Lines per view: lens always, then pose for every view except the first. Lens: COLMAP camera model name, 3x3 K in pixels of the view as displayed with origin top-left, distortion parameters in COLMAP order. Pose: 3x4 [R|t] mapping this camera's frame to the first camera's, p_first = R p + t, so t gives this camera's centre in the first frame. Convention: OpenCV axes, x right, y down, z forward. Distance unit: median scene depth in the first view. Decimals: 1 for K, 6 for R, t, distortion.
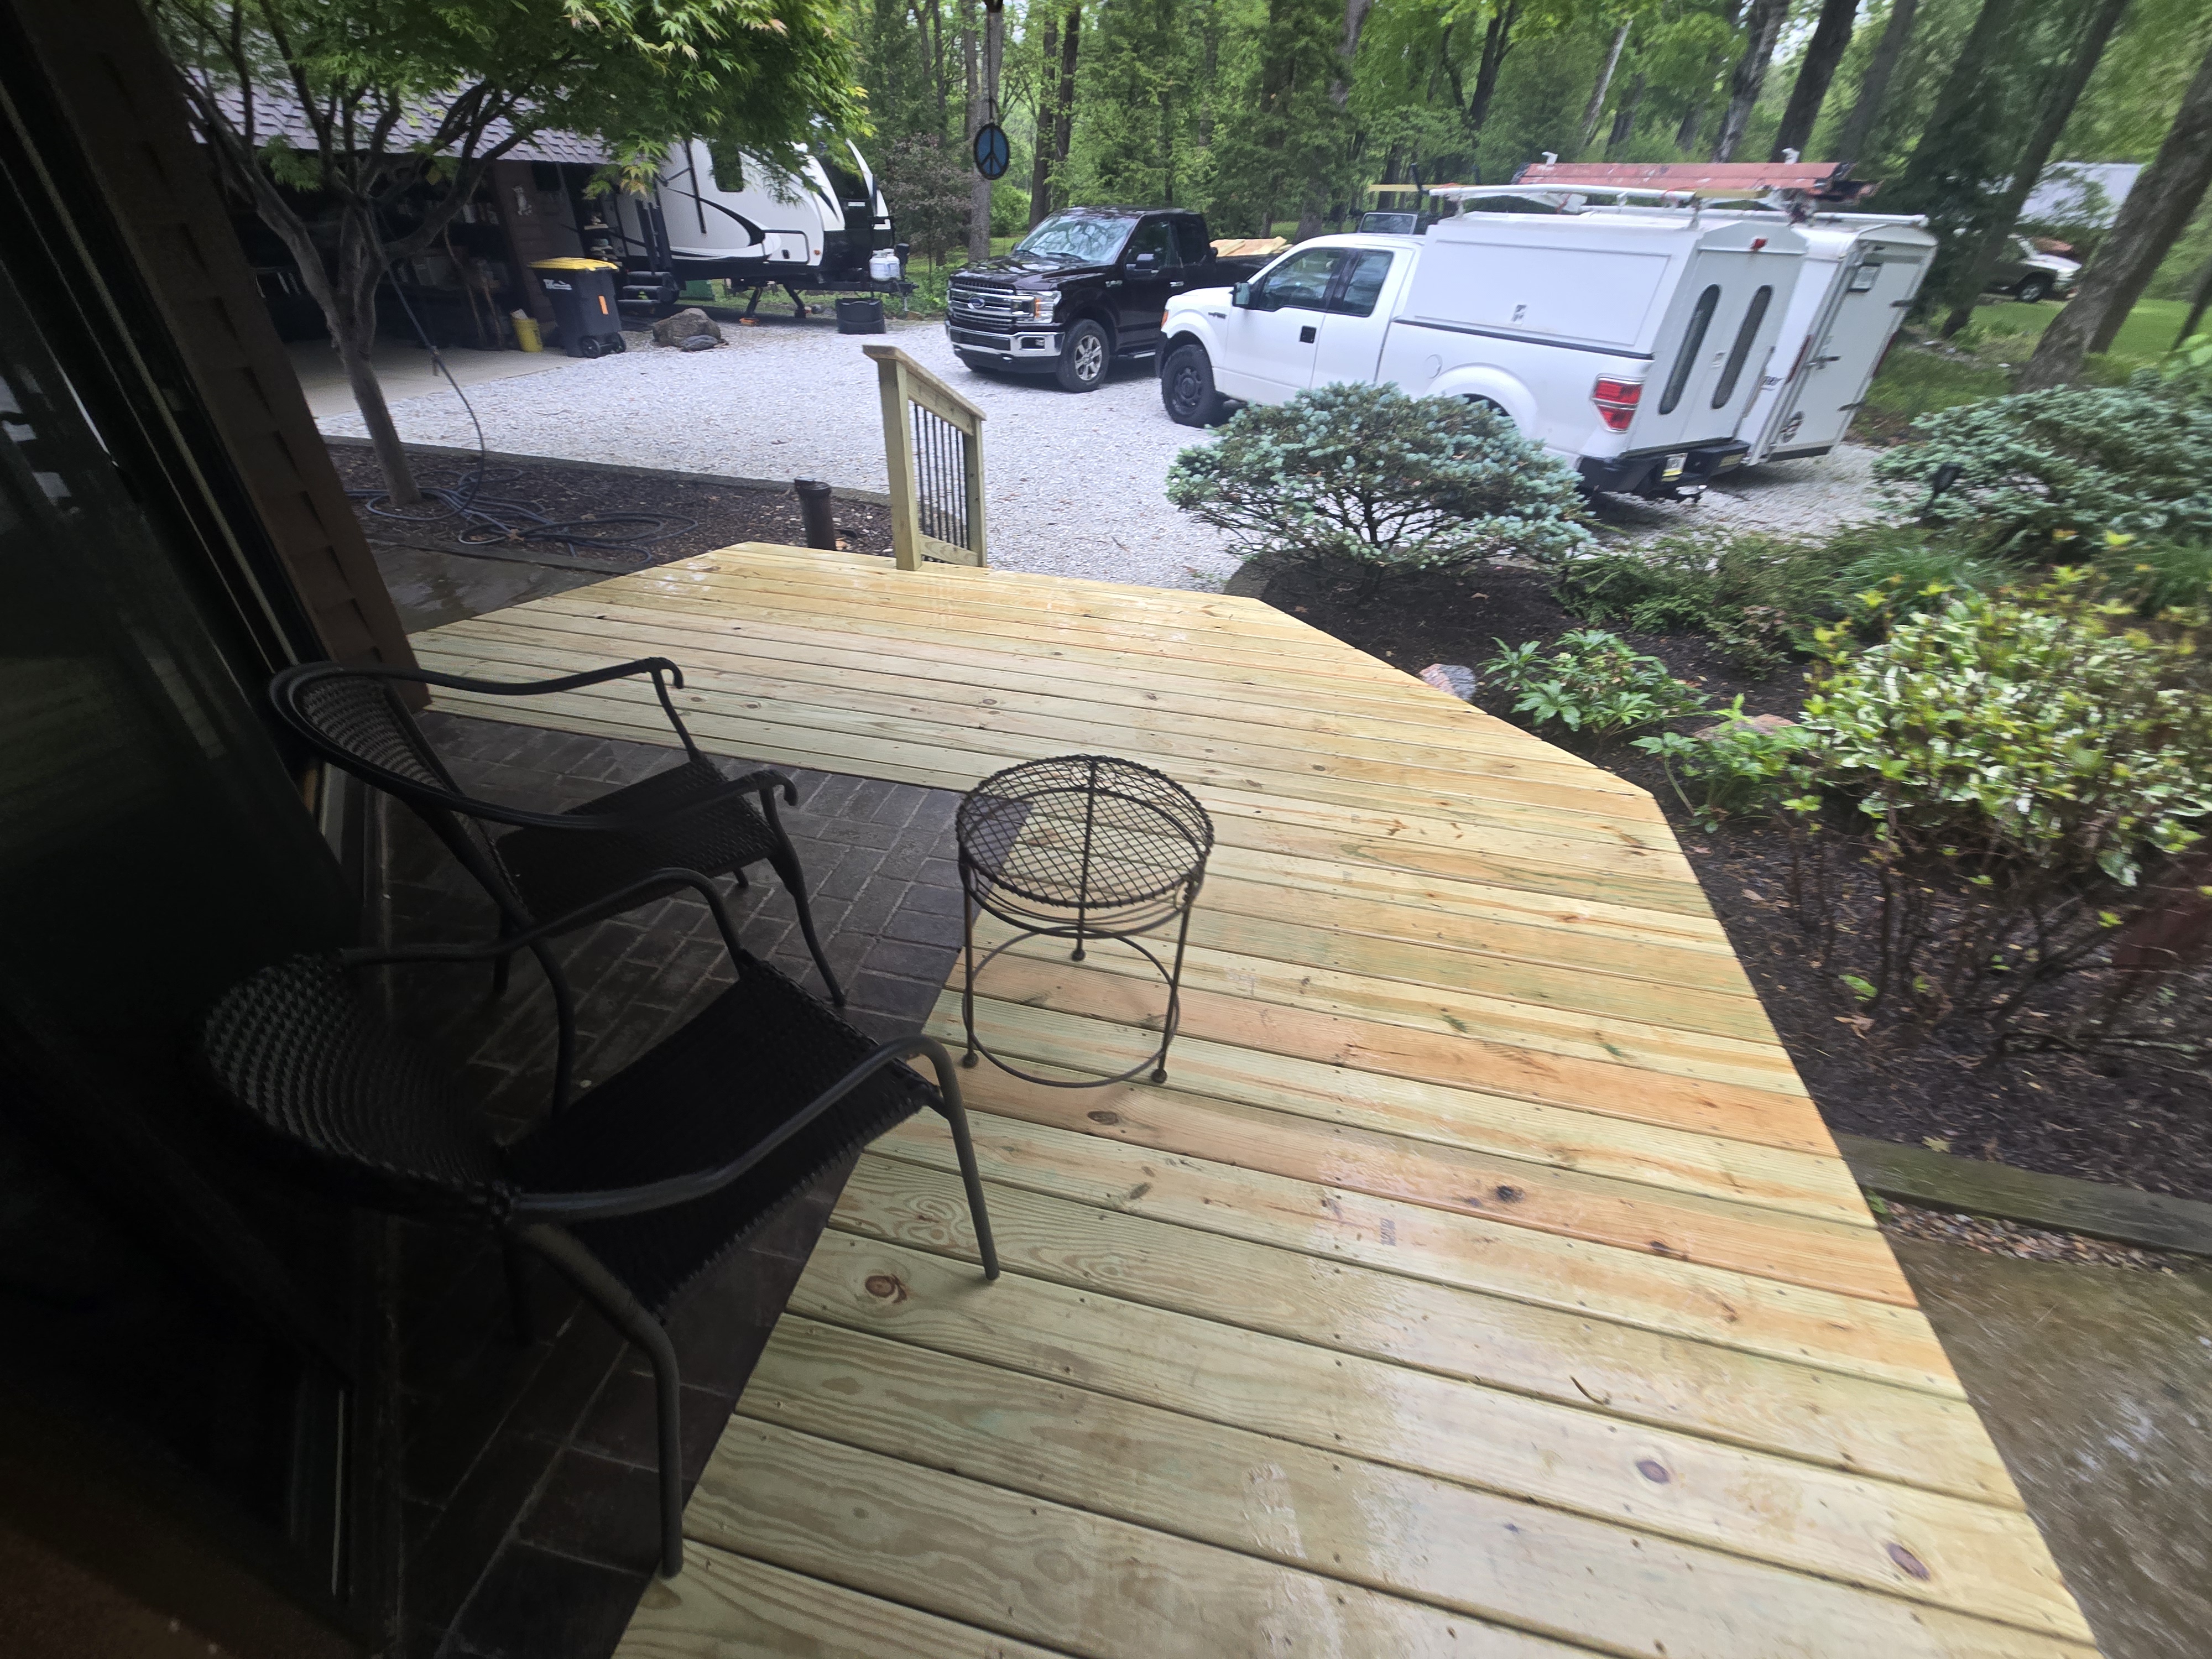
lens RADIAL K [[909.6, 0, 1100.1], [0, 909.6, 825.3], [0, 0, 1]] dist [0.000091, 0.000801]
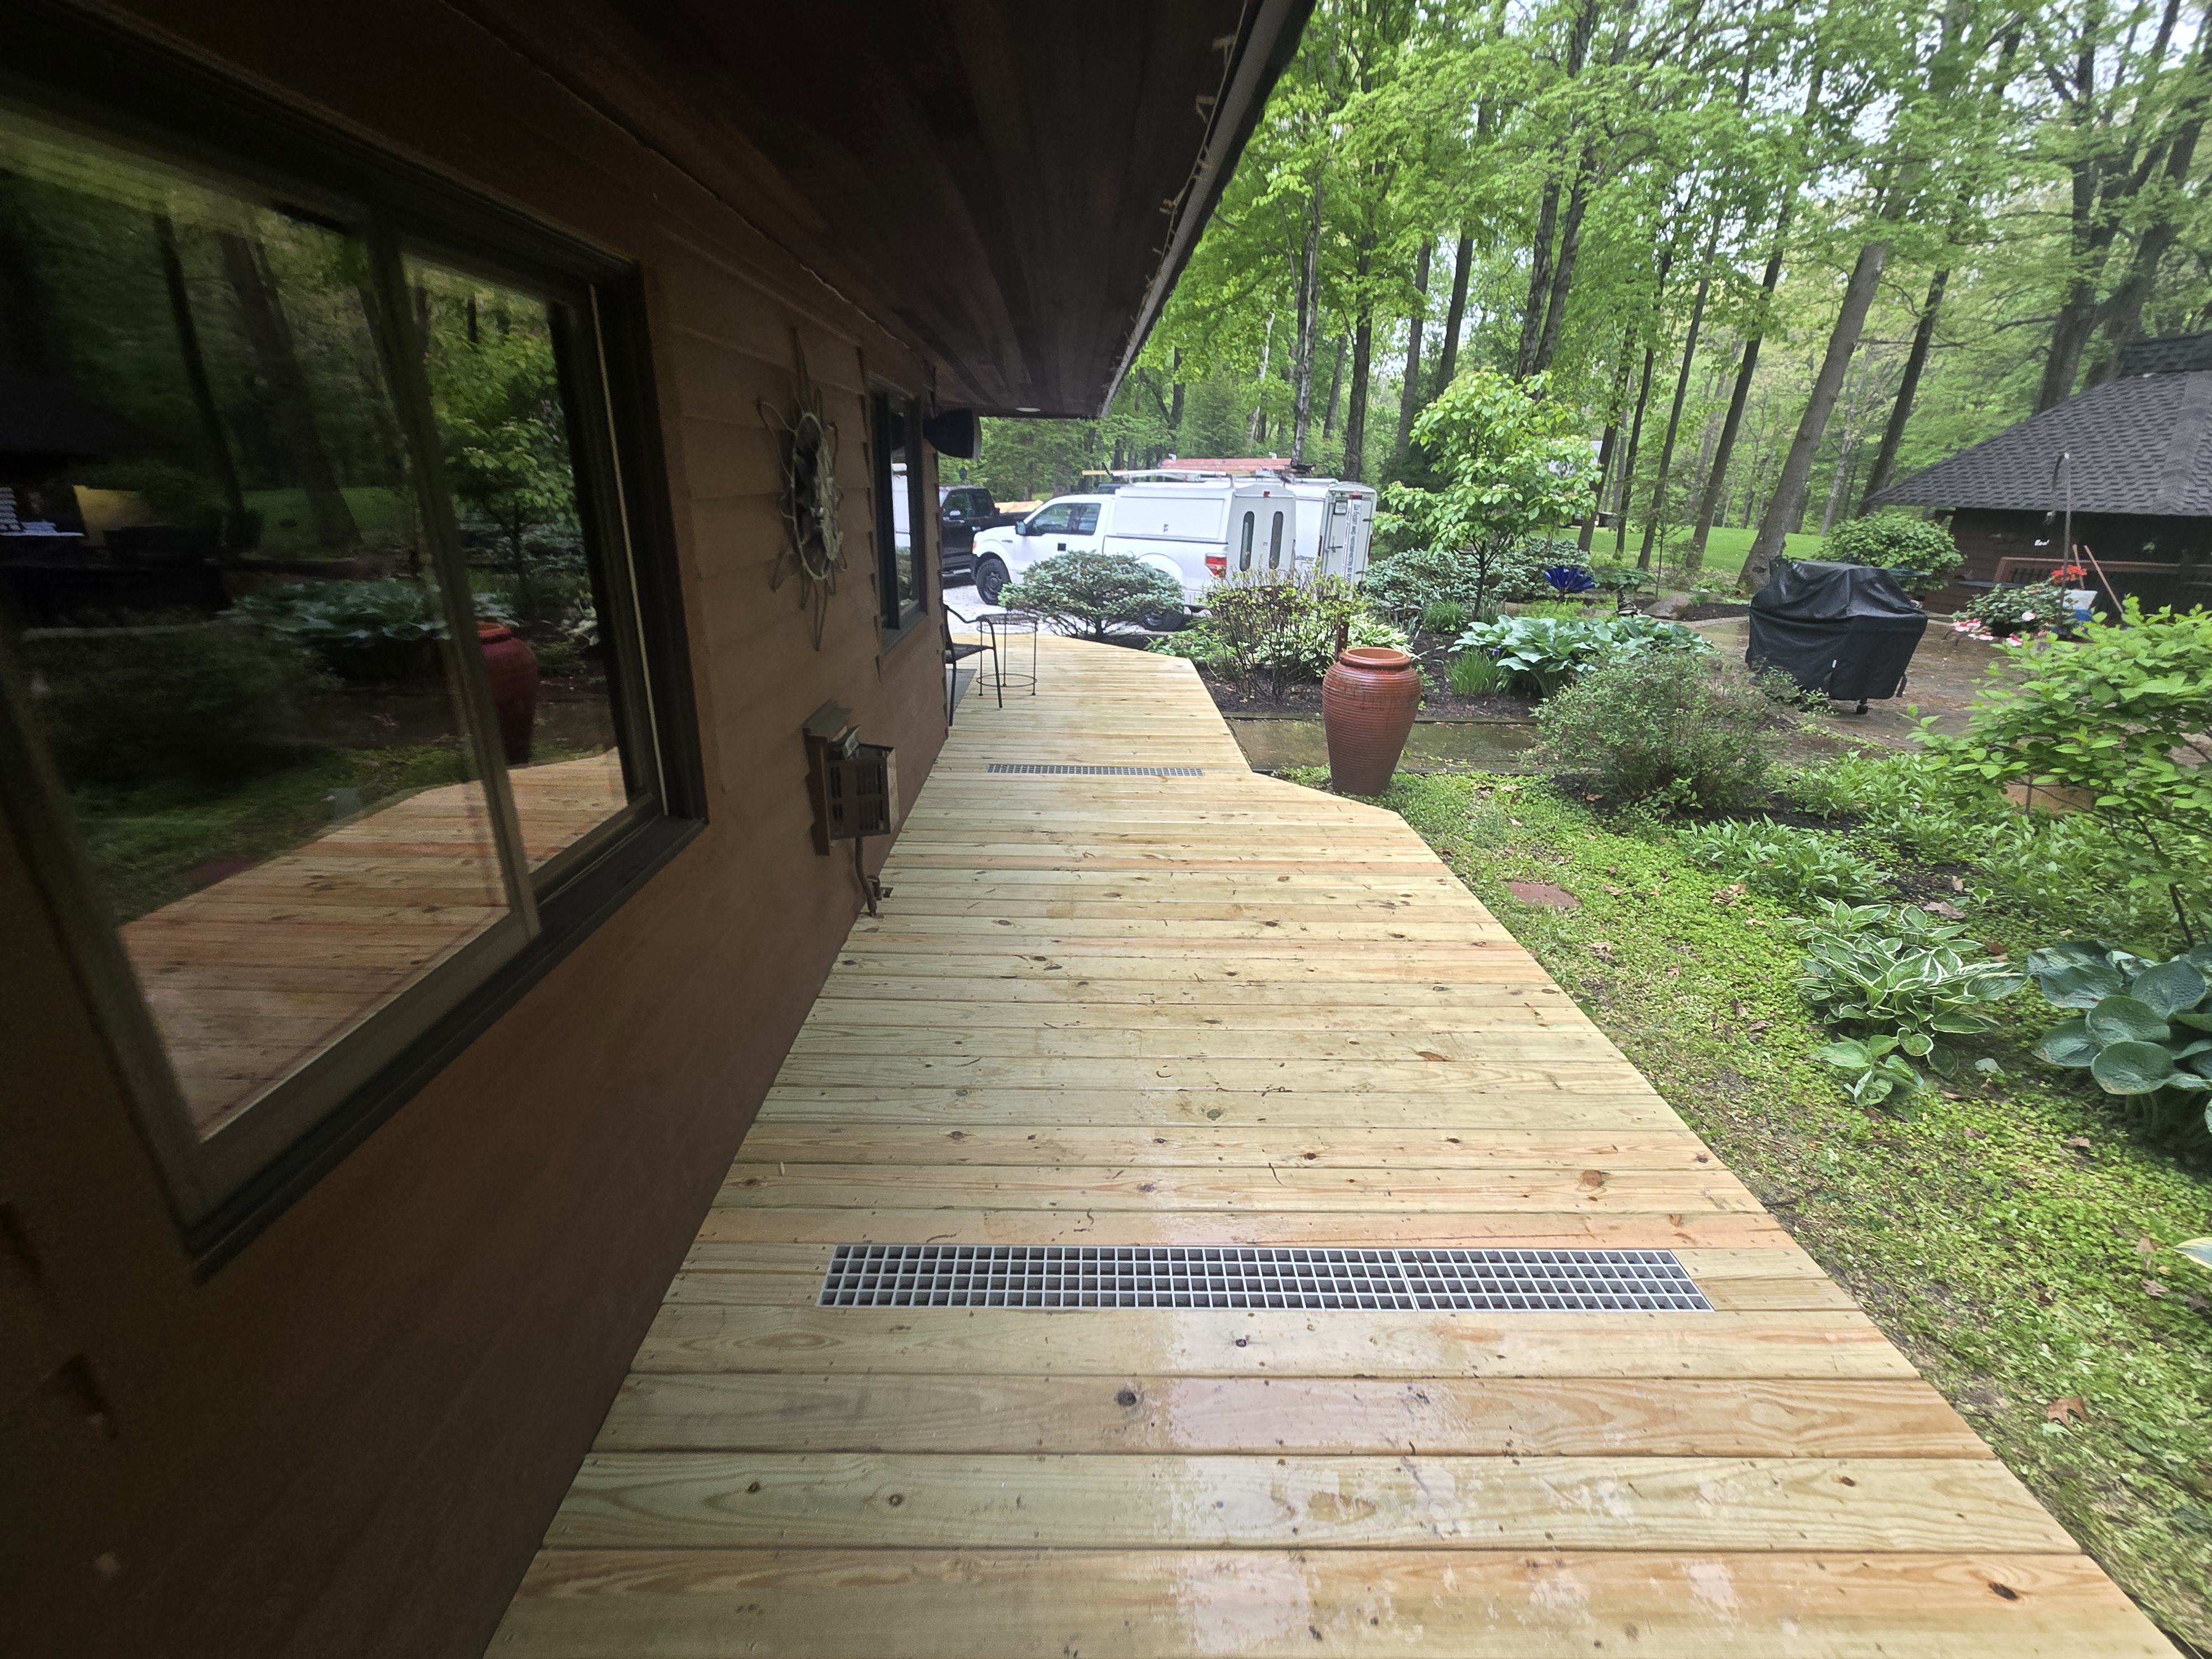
lens RADIAL K [[909.6, 0, 1093.0], [0, 909.6, 824.4], [0, 0, 1]] dist [0.000091, 0.000801]
pose [[0.975781, -0.097493, 0.195820, -0.096075], [0.141109, 0.964570, -0.222921, 0.337496], [-0.167149, 0.245154, 0.954966, -0.495418]]
